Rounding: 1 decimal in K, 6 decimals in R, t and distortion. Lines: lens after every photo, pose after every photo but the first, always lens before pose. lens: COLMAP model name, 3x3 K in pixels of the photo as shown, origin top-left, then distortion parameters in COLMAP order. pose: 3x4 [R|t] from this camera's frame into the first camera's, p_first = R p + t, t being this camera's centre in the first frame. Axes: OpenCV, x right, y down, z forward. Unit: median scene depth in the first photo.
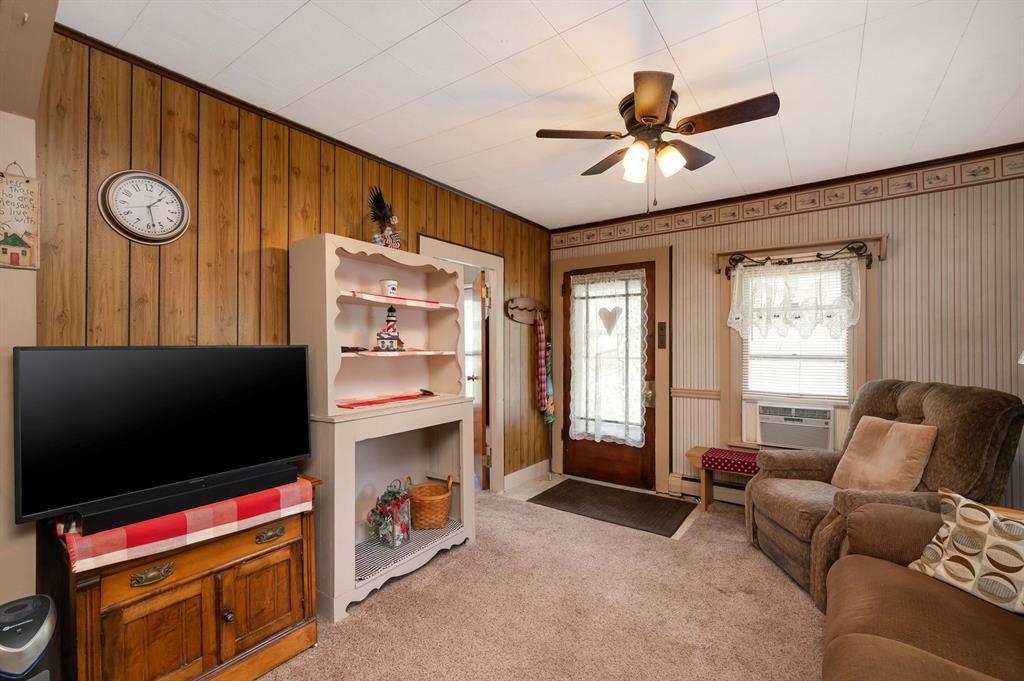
lens RADIAL K [[439.2, 0, 514.7], [0, 439.2, 344.5], [0, 0, 1]] dist [0.000290, -0.001232]
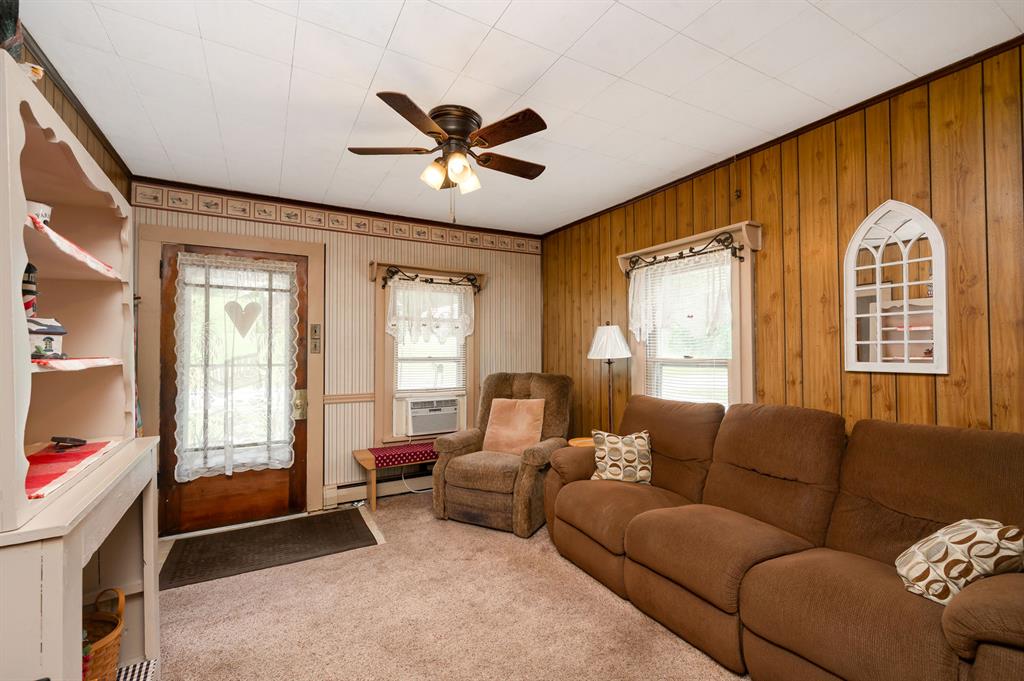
lens RADIAL K [[439.2, 0, 516.9], [0, 439.2, 342.8], [0, 0, 1]] dist [0.000290, -0.001232]
pose [[0.409065, 0.015300, 0.912377, -0.350151], [-0.000500, 0.999863, -0.016543, 0.002874], [-0.912505, 0.006311, 0.409017, 0.253329]]
